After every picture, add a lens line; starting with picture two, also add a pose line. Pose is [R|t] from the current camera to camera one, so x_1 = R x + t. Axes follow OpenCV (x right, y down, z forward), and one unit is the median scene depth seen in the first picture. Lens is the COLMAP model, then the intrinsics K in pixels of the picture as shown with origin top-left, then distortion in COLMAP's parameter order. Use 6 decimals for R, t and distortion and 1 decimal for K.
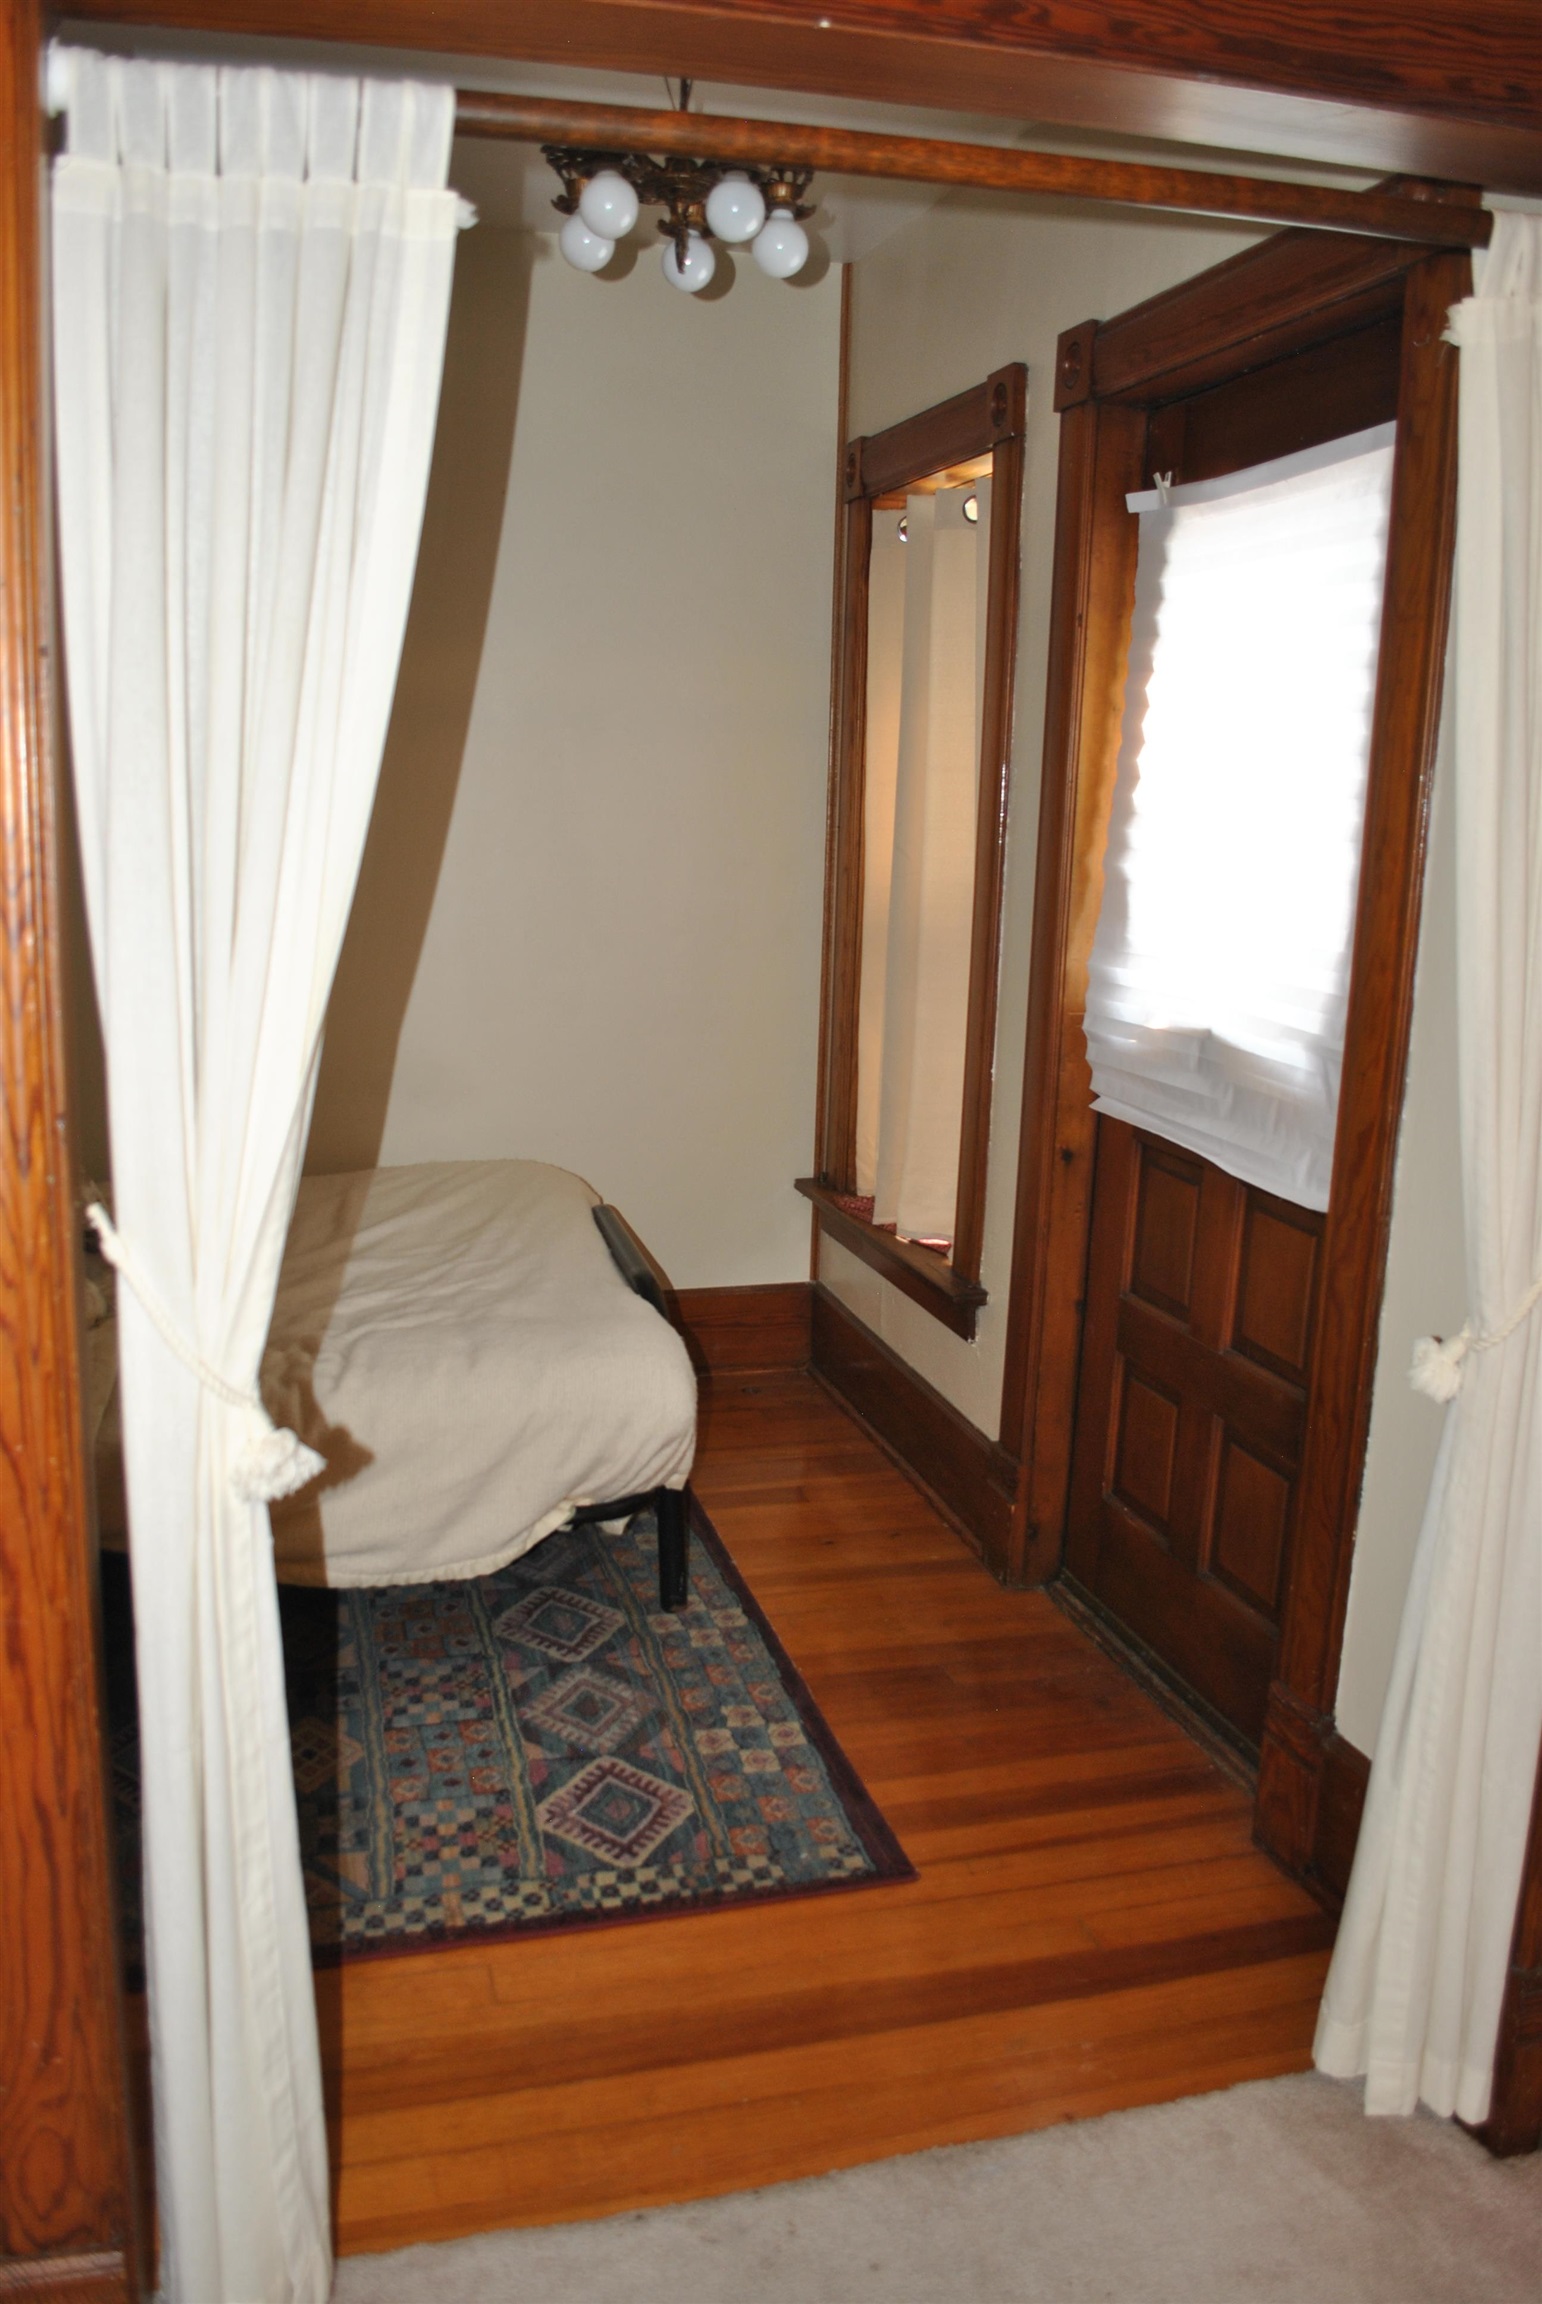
lens RADIAL K [[1821.3, 0, 770.1], [0, 1821.3, 1153.9], [0, 0, 1]] dist [-0.079463, 0.011373]
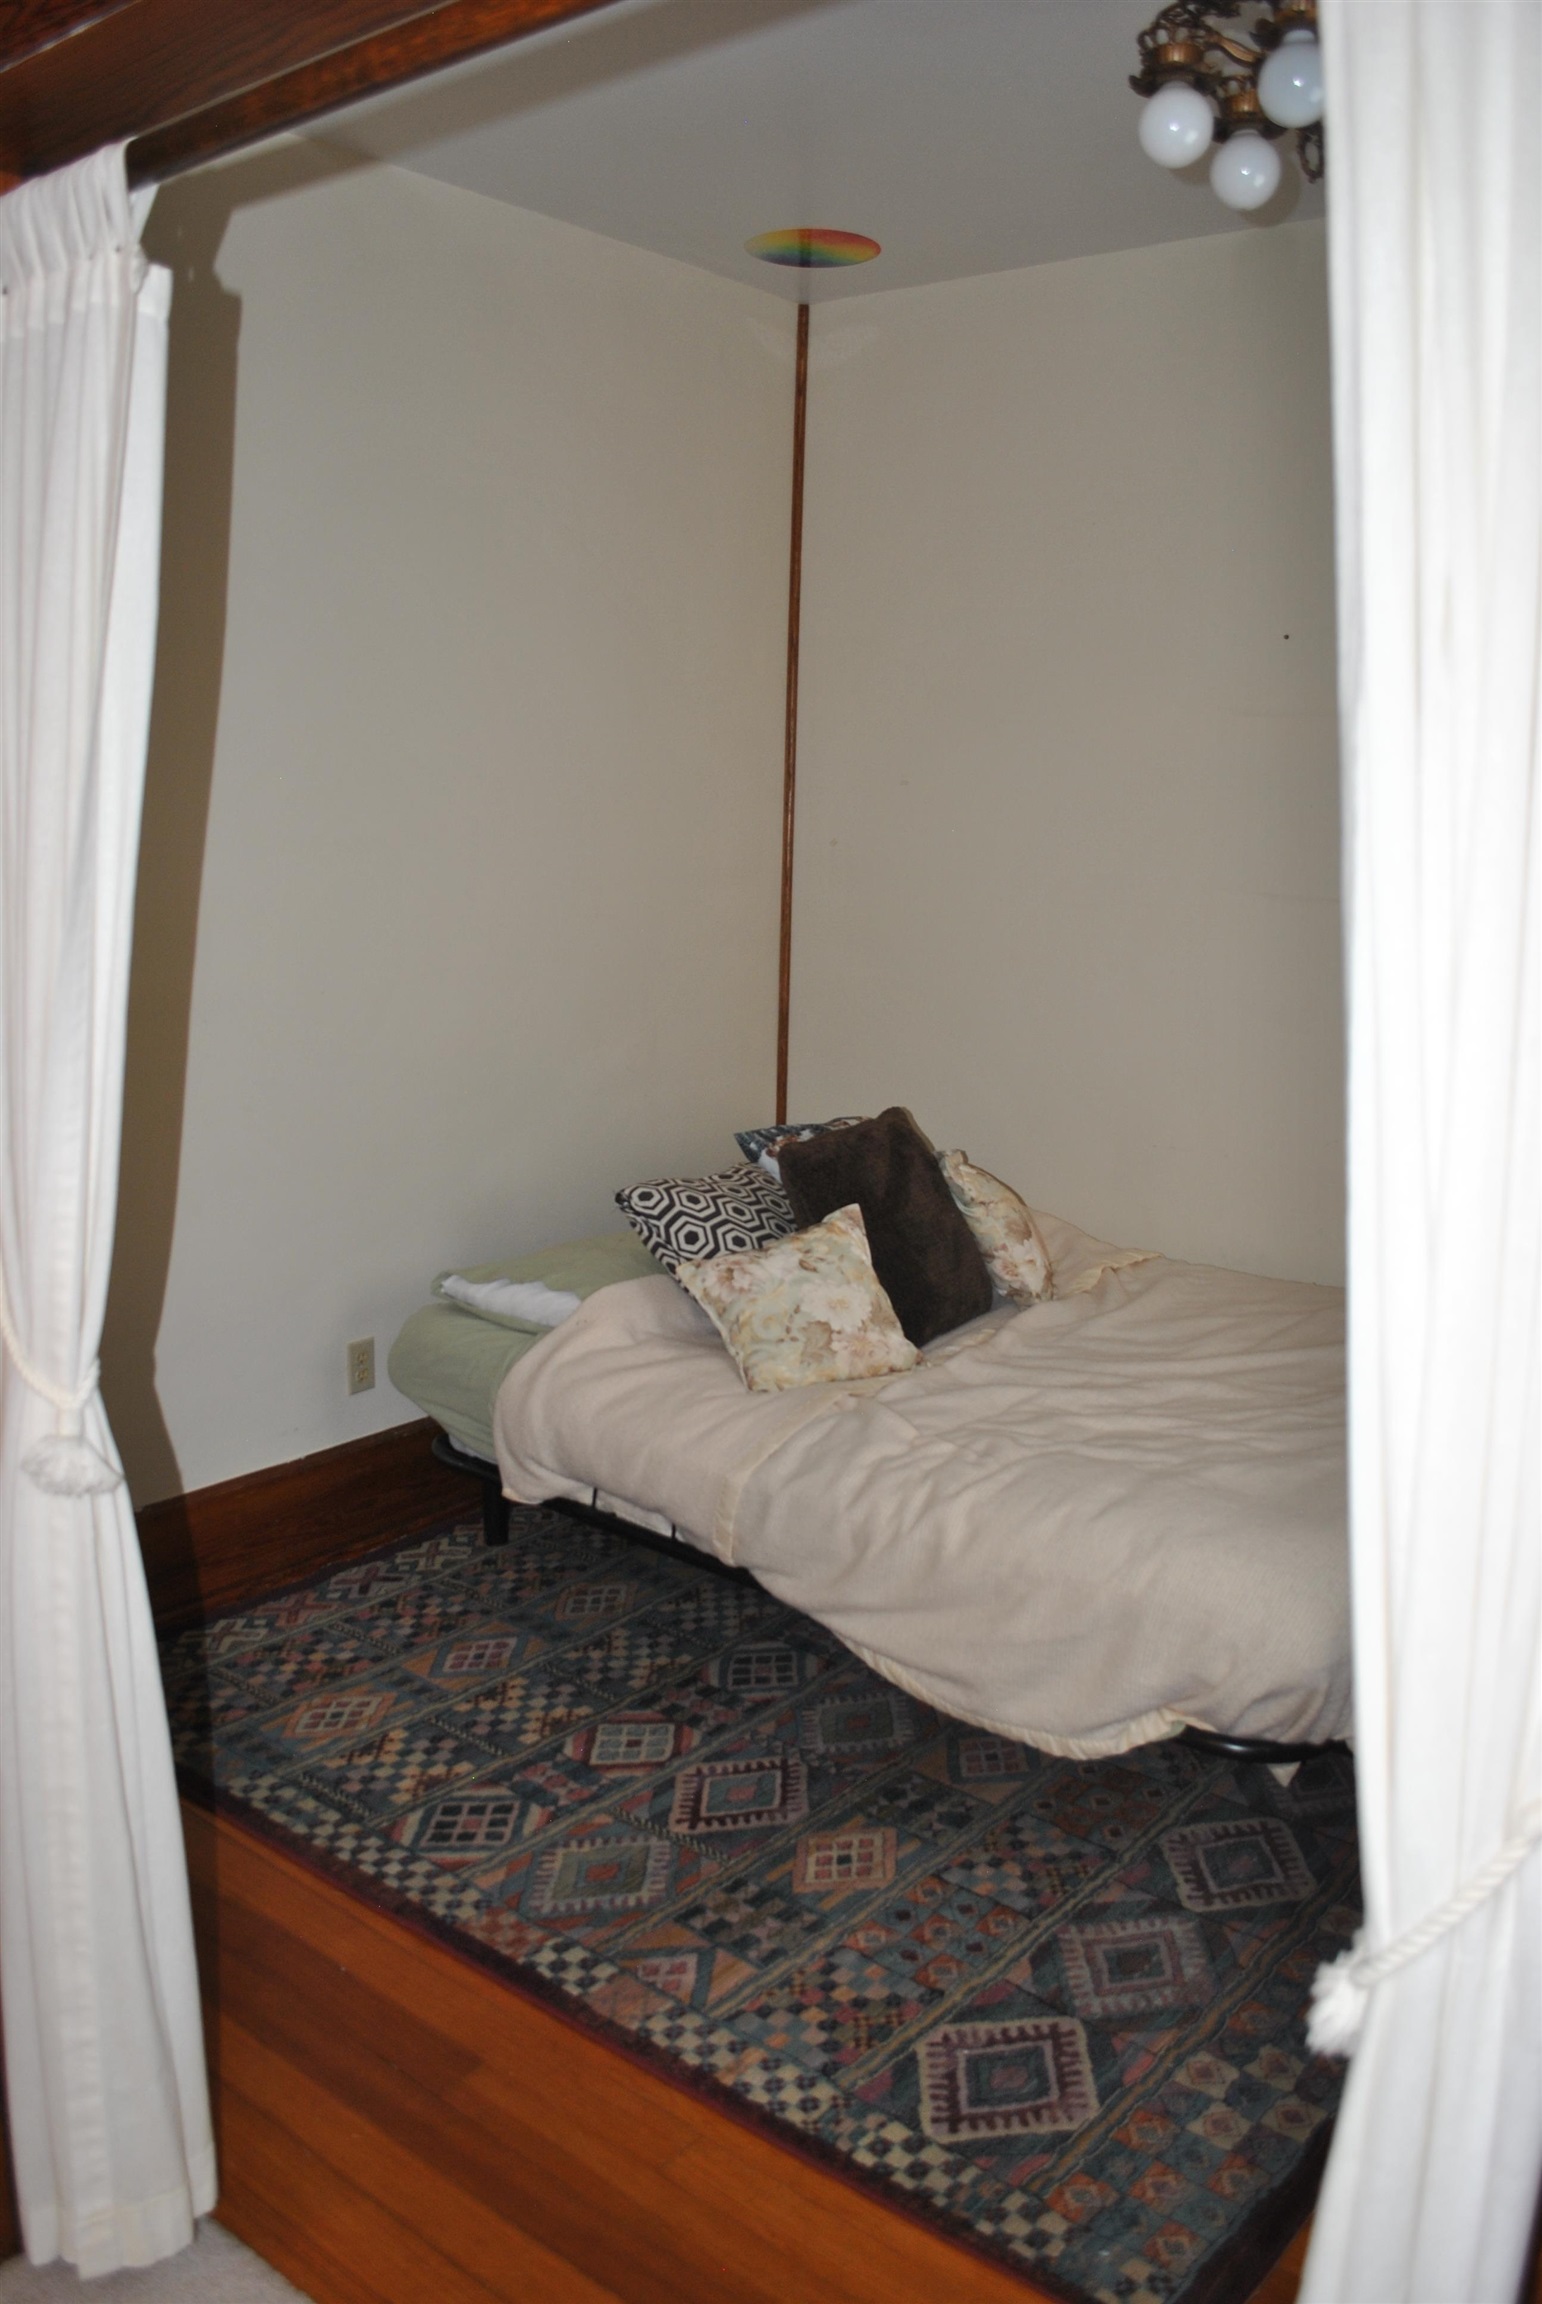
lens RADIAL K [[1821.3, 0, 769.6], [0, 1821.3, 1152.4], [0, 0, 1]] dist [-0.079463, 0.011373]
pose [[0.563121, 0.129157, -0.816219, 0.477003], [-0.161236, 0.985900, 0.044768, -0.074714], [0.810492, 0.106395, 0.576006, 0.406301]]
